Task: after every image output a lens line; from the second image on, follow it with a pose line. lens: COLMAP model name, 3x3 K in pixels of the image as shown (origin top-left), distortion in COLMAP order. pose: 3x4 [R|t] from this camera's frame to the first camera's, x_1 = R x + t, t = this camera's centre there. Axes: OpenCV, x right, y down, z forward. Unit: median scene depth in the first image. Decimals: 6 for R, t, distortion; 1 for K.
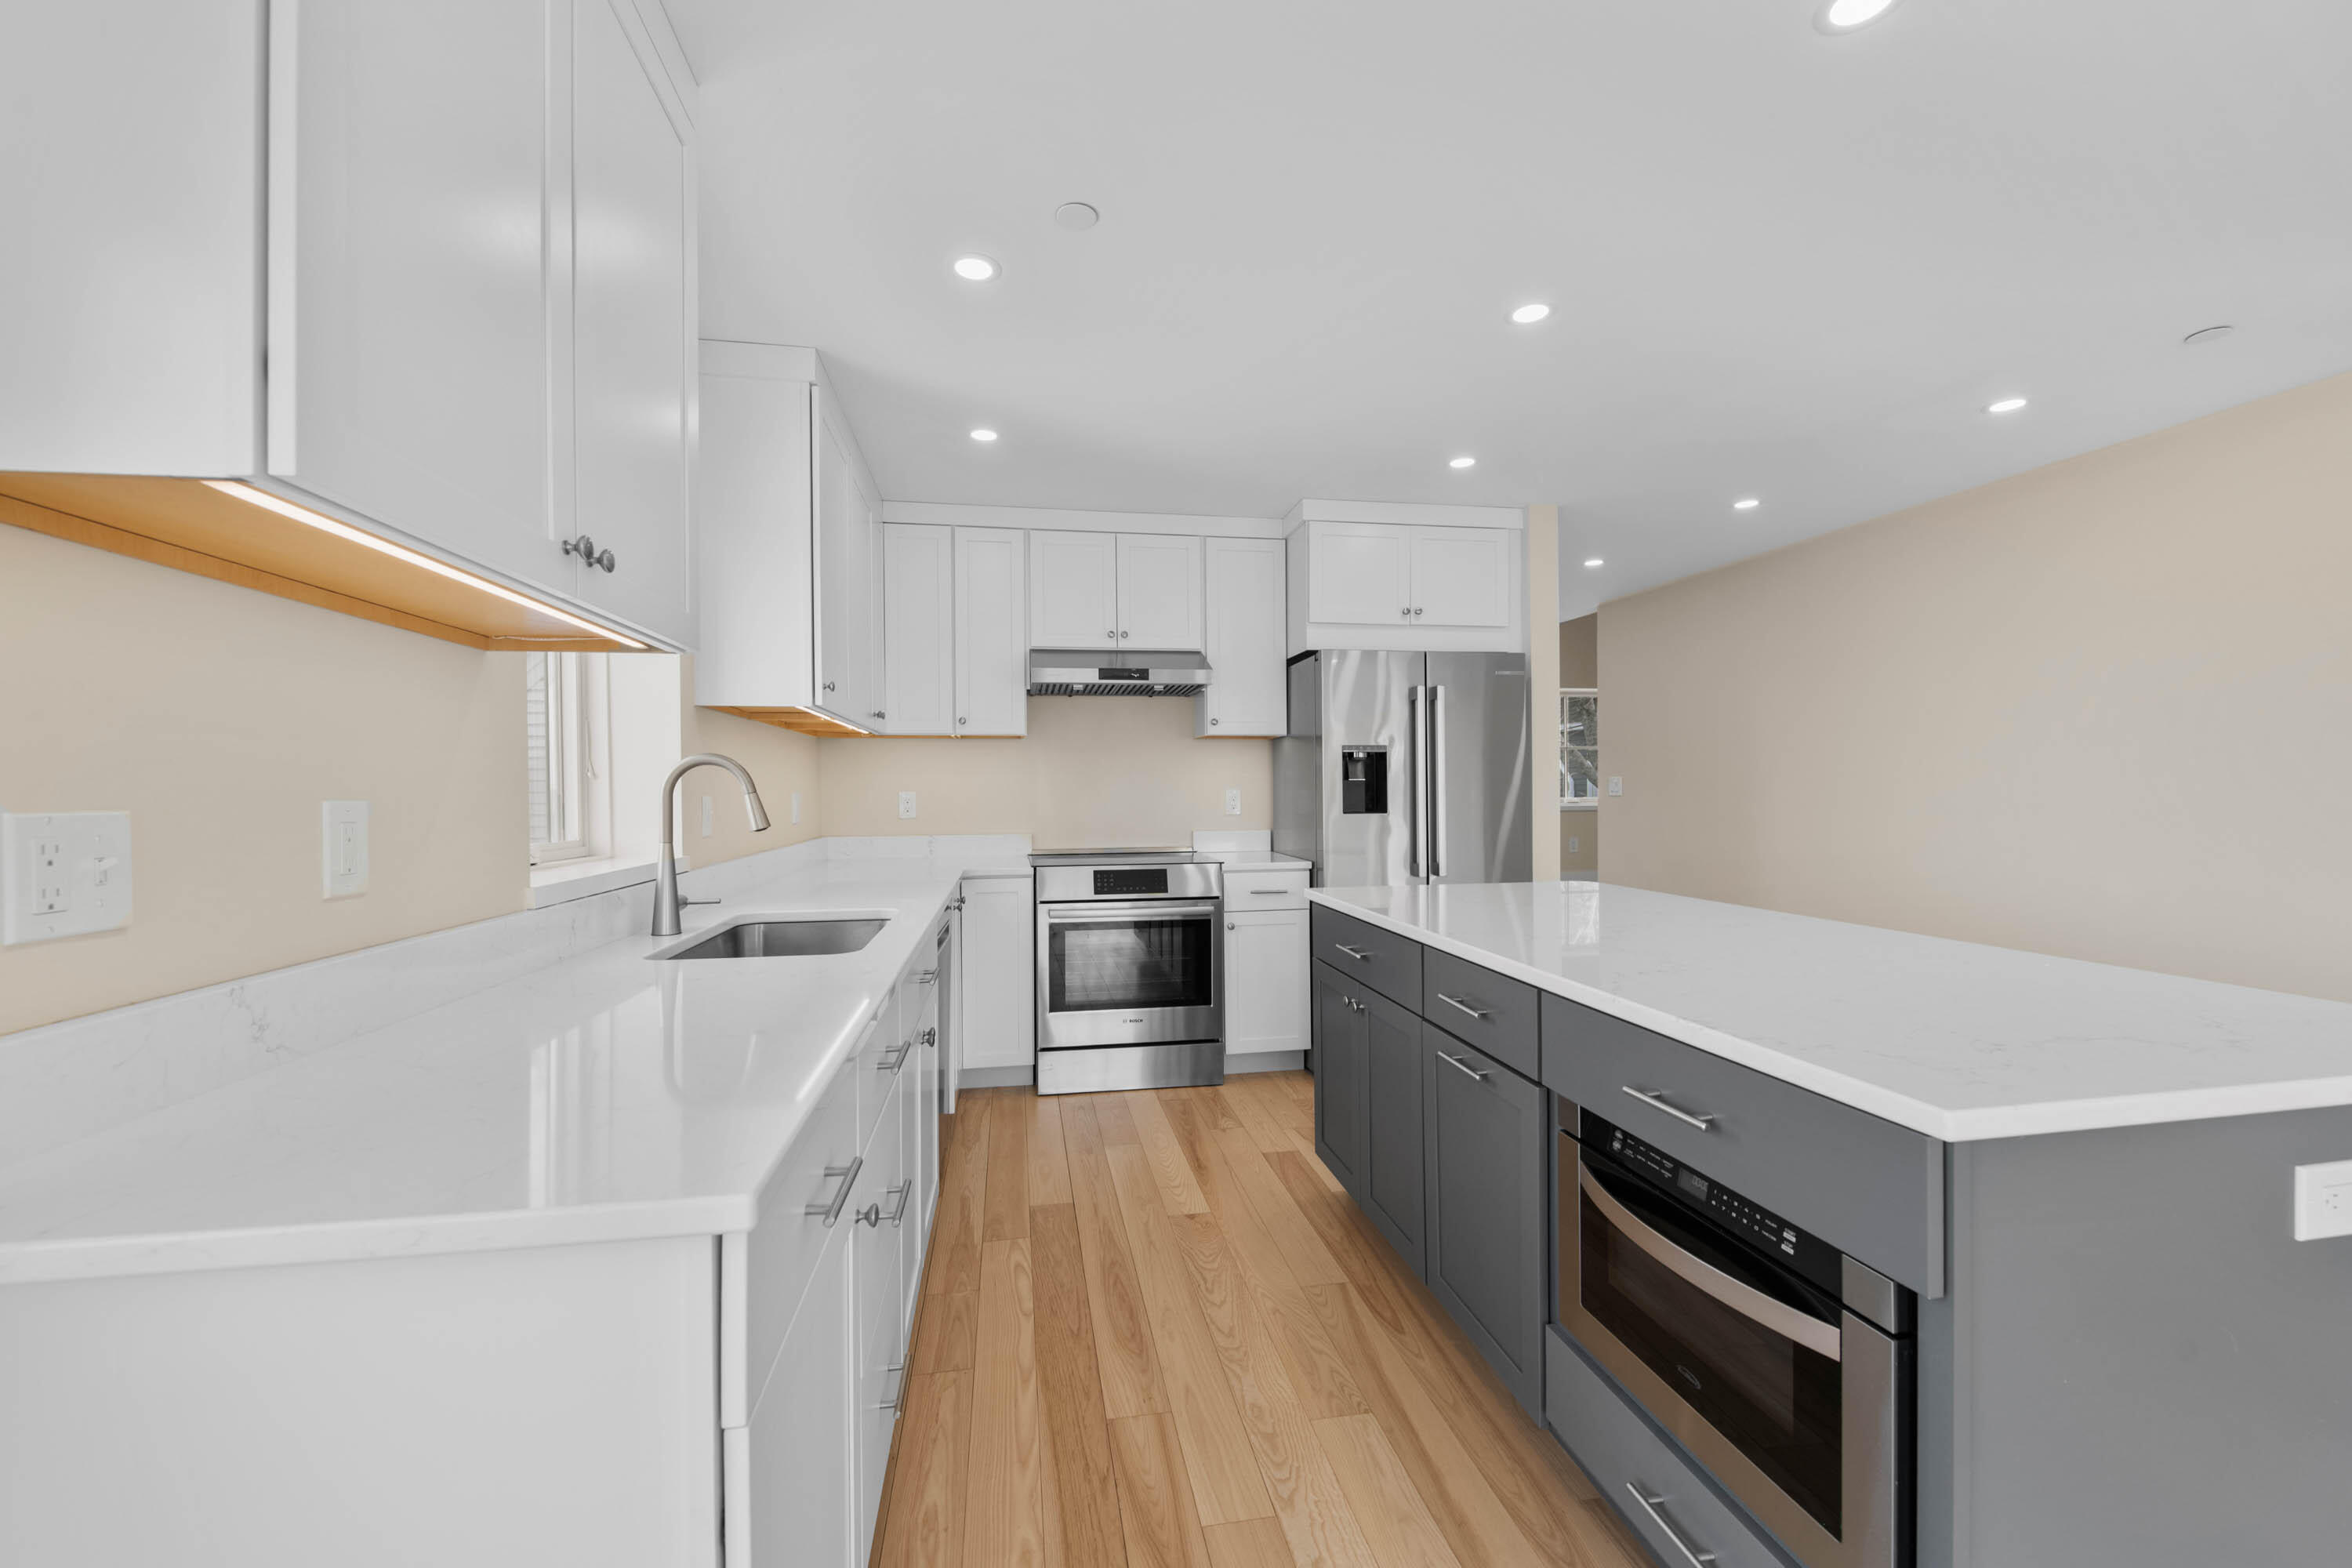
lens RADIAL K [[927.1, 0, 1174.0], [0, 927.1, 786.9], [0, 0, 1]] dist [-0.000387, -0.000204]
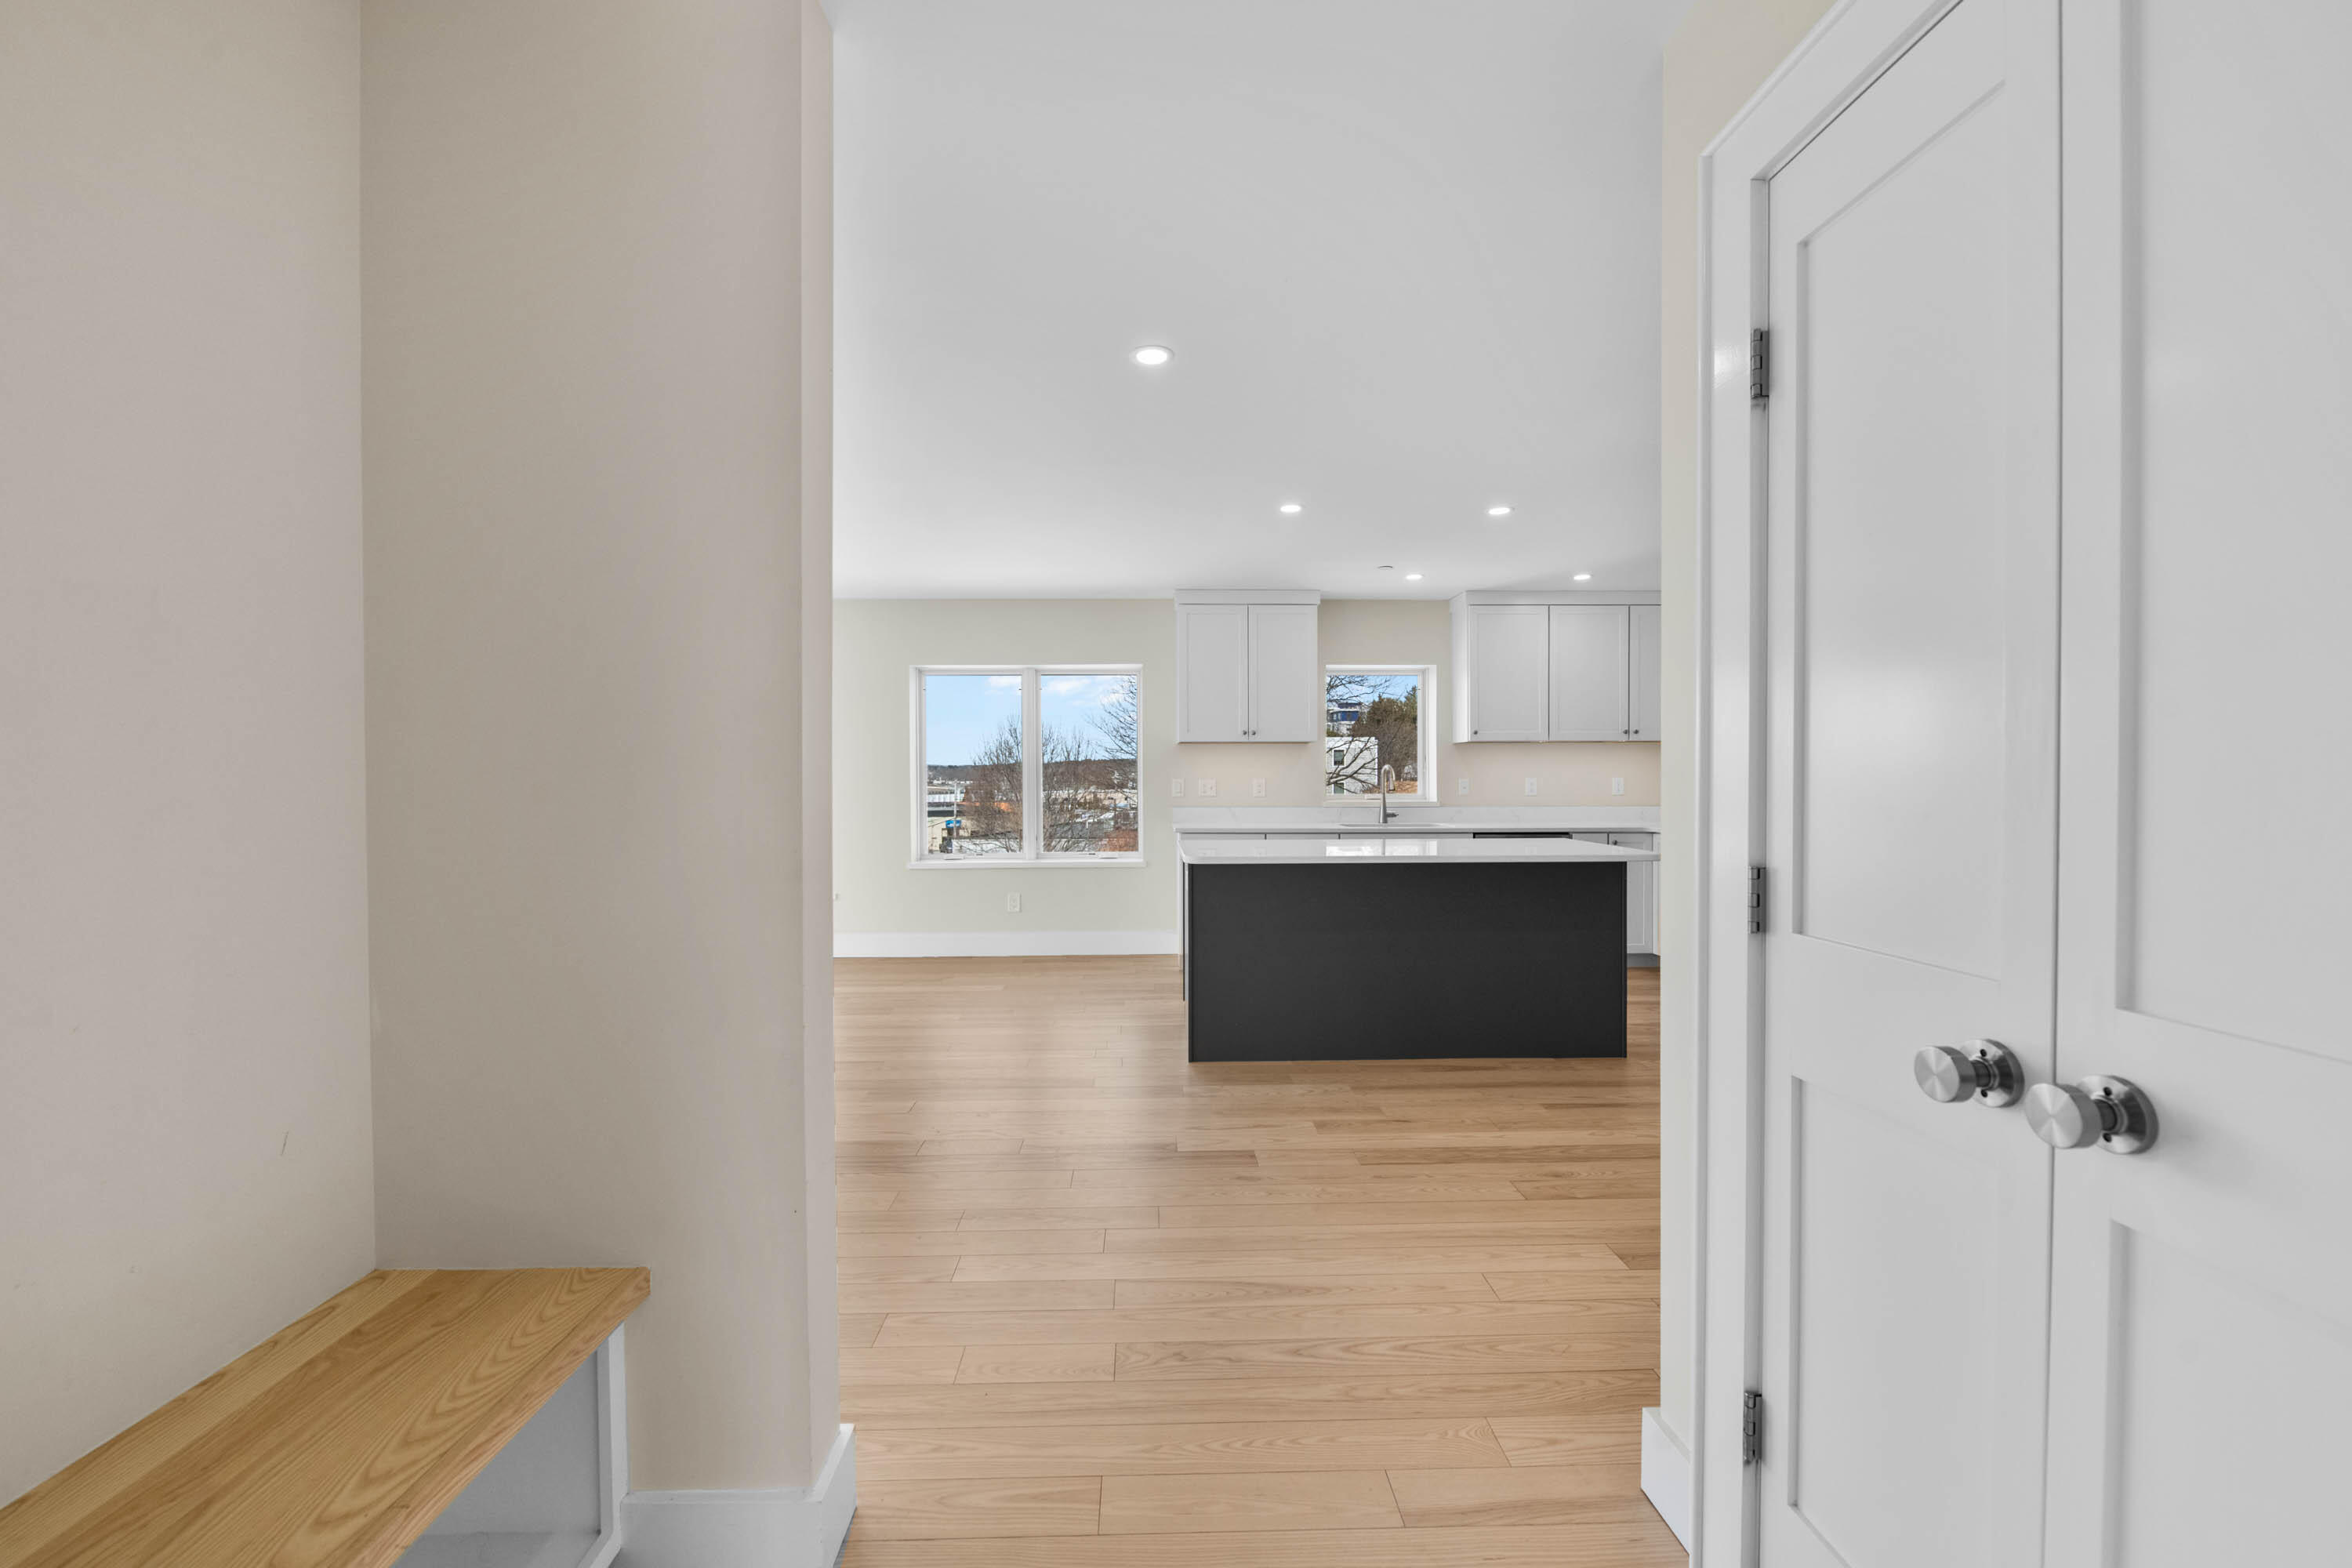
lens RADIAL K [[949.0, 0, 1176.0], [0, 949.0, 784.0], [0, 0, 1]] dist [0.001899, -0.000091]
pose [[-0.134194, 0.019111, -0.990771, 1.424742], [0.004577, 0.999815, 0.018665, -0.018205], [0.990945, -0.002030, -0.134256, 0.395958]]
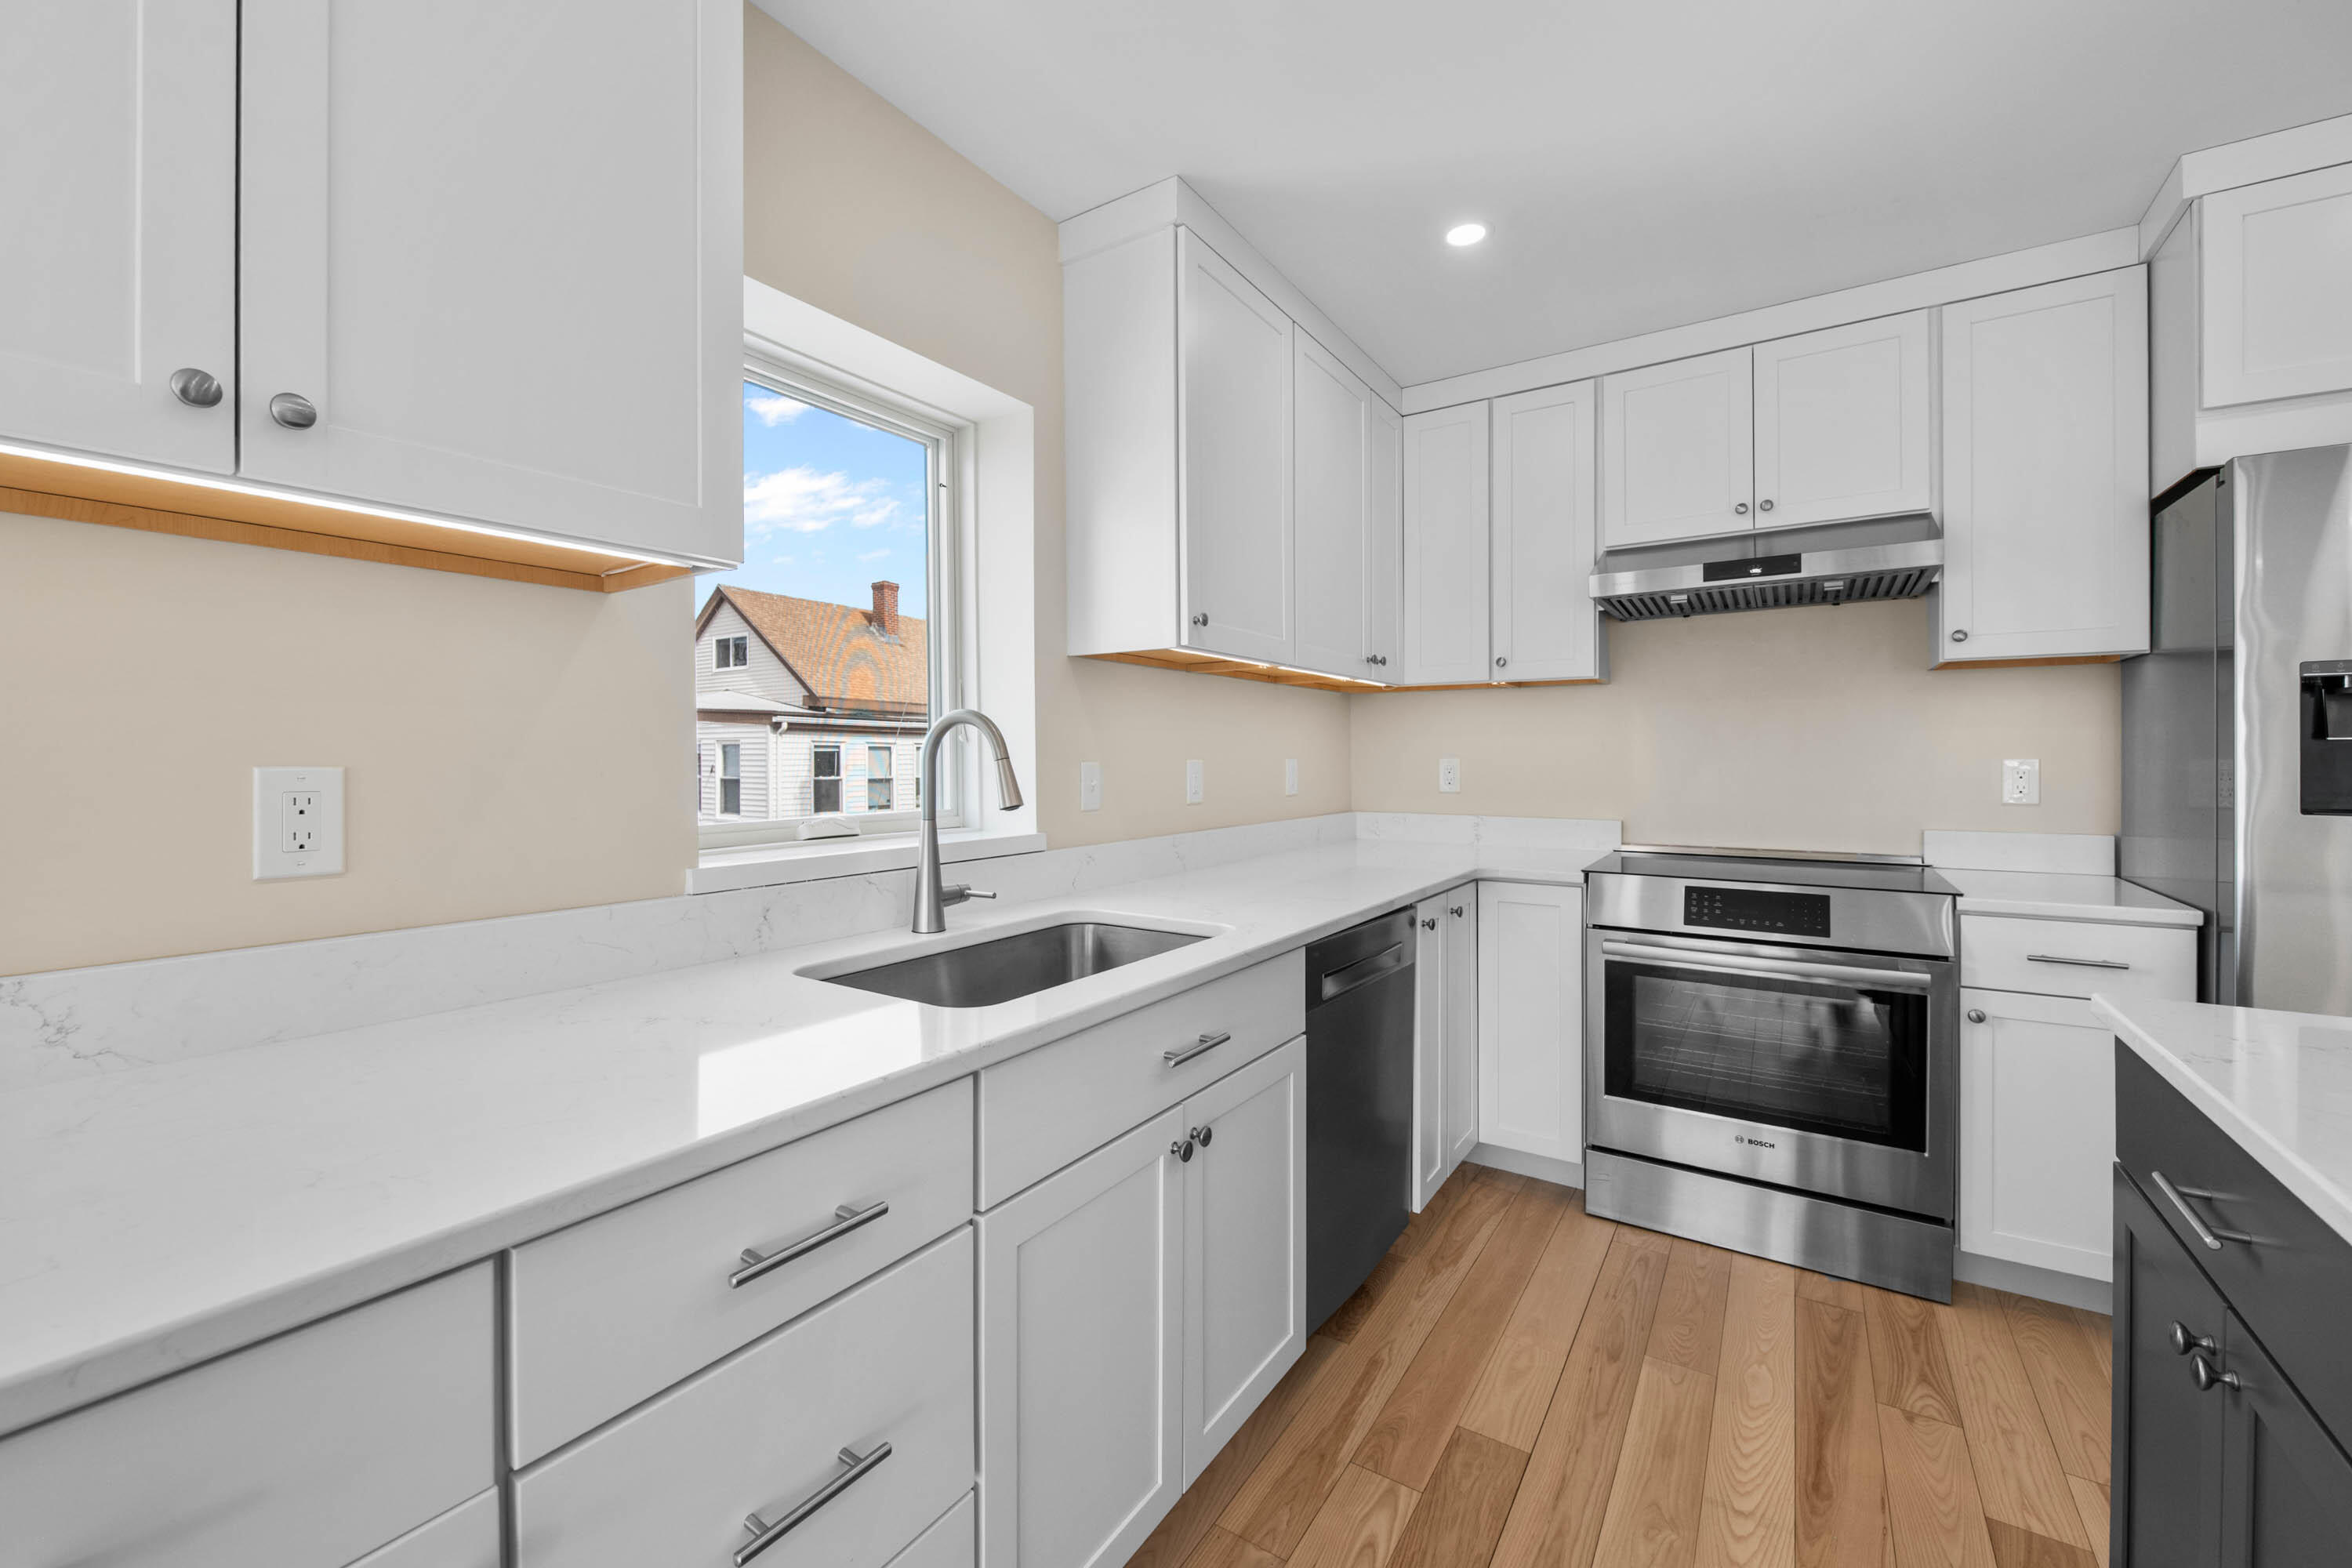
lens RADIAL K [[932.8, 0, 1165.4], [0, 932.8, 762.2], [0, 0, 1]] dist [-0.000356, -0.004836]
pose [[0.721913, 0.008751, -0.691928, 0.093529], [-0.001742, 0.999940, 0.010830, -0.000046], [0.691982, -0.006613, 0.721885, 0.294691]]
